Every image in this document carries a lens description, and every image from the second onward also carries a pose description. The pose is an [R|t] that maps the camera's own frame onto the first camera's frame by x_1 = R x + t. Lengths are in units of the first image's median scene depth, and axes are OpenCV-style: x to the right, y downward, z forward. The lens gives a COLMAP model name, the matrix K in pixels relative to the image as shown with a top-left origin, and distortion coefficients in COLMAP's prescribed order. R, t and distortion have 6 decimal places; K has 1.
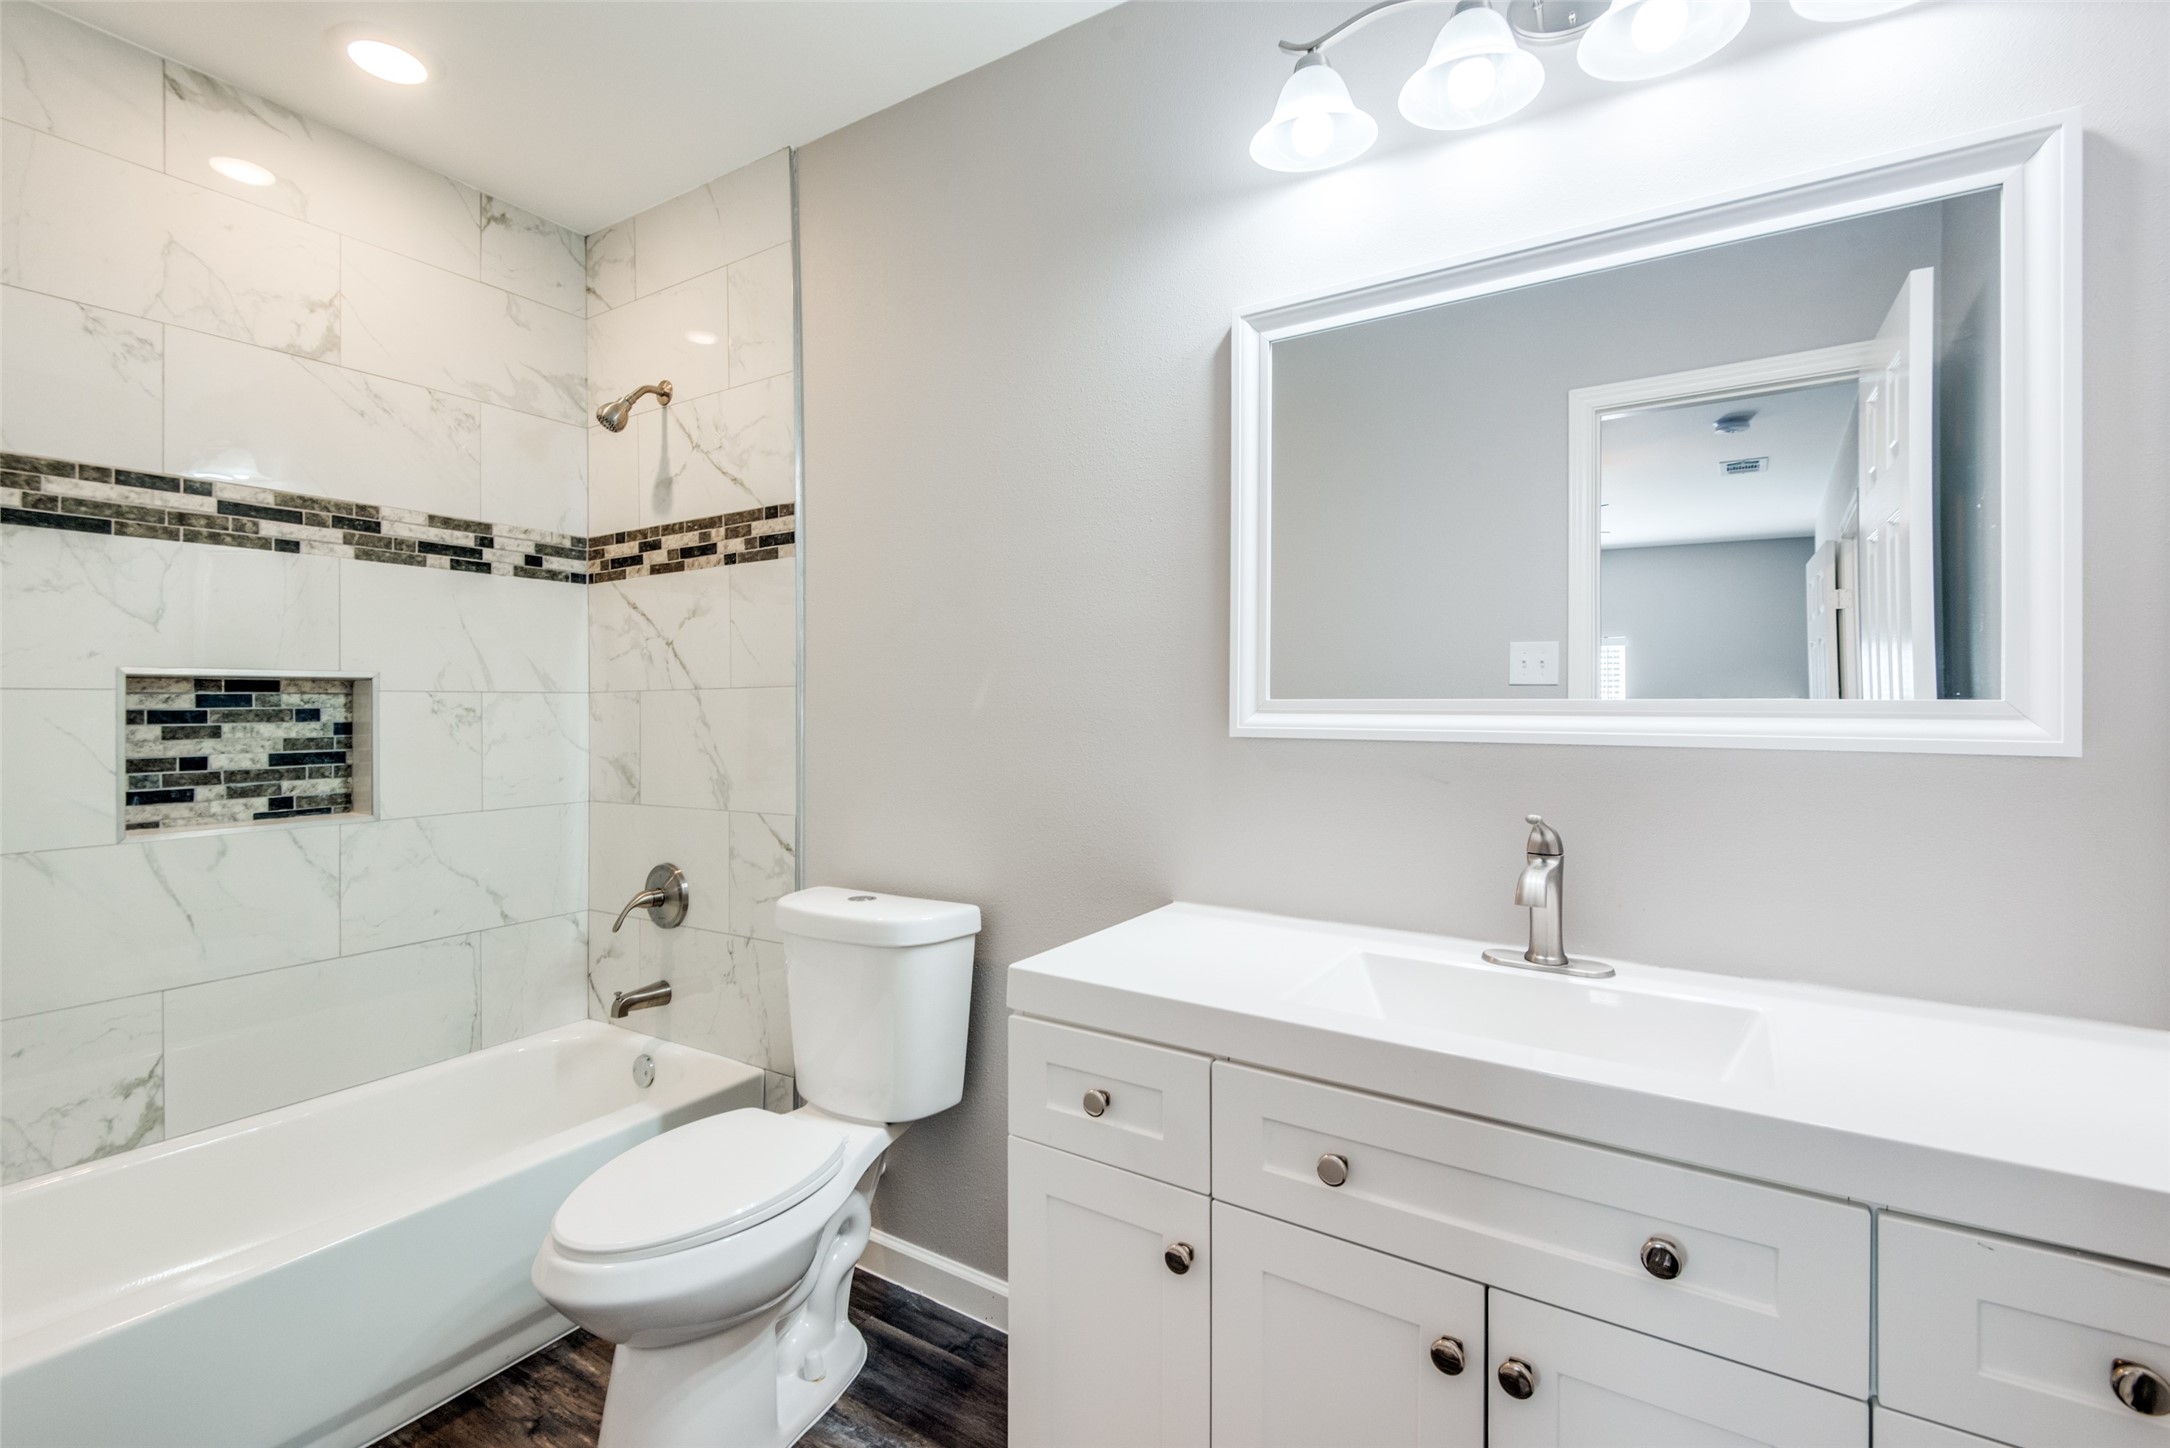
lens RADIAL K [[943.3, 0, 1072.5], [0, 943.3, 702.1], [0, 0, 1]] dist [0.018797, -0.013412]
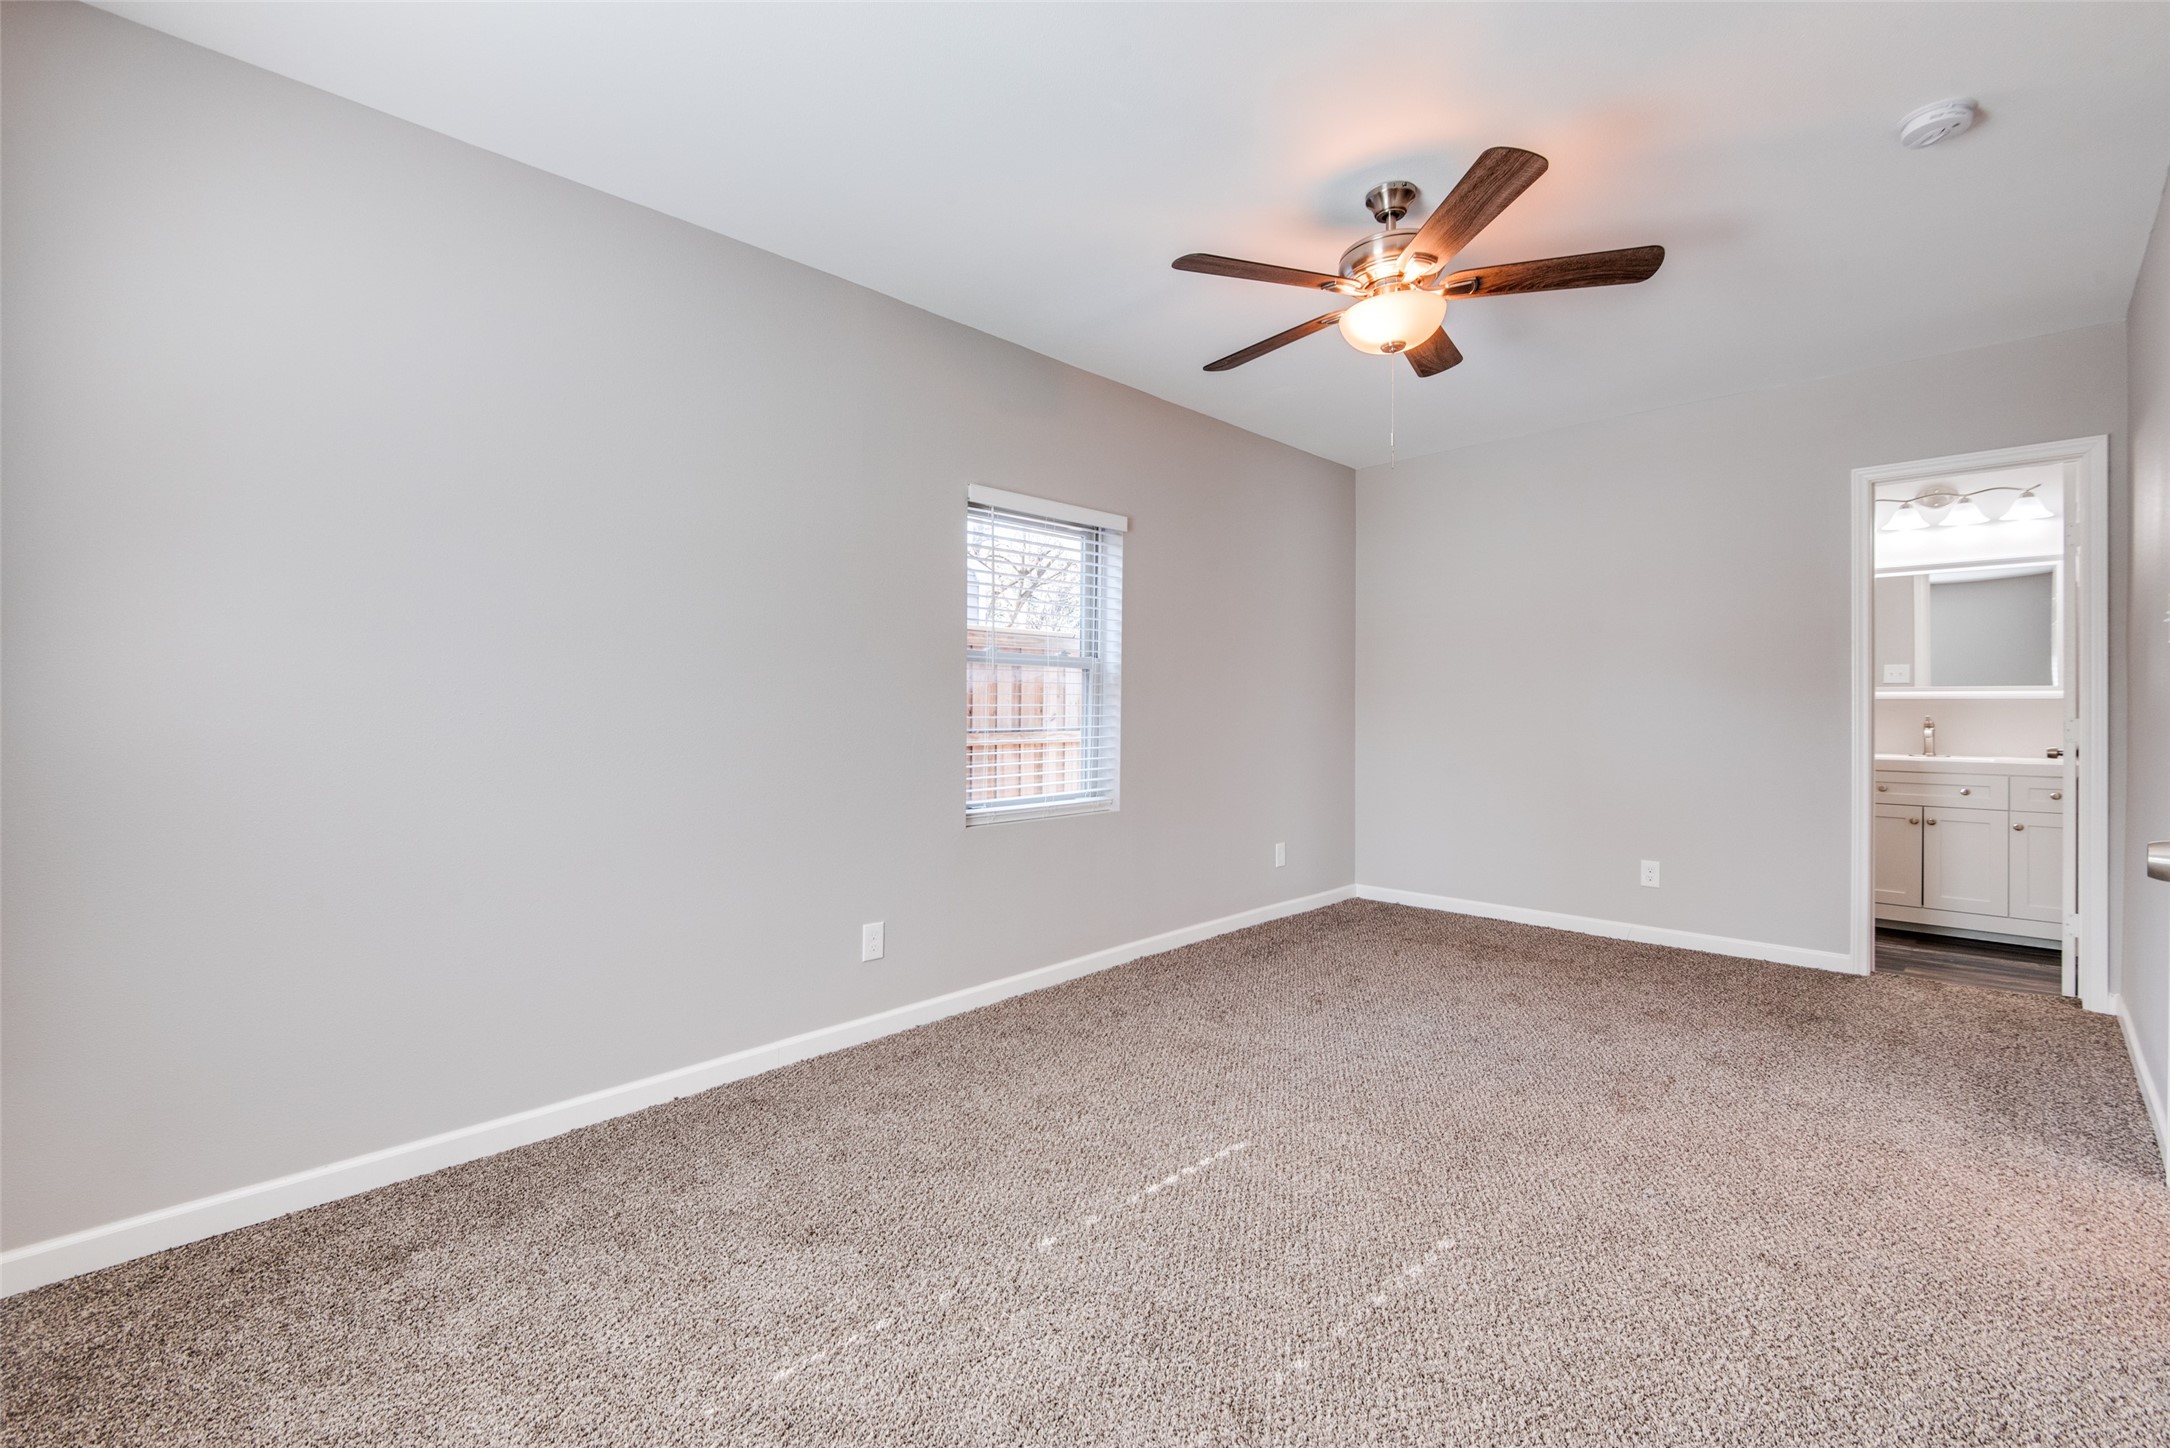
lens RADIAL K [[943.3, 0, 1072.5], [0, 943.3, 702.1], [0, 0, 1]] dist [0.018797, -0.013412]
pose [[0.982887, 0.000323, -0.184211, -2.381731], [-0.000252, 1.000000, 0.000405, 0.062260], [0.184211, -0.000352, 0.982887, -3.700944]]
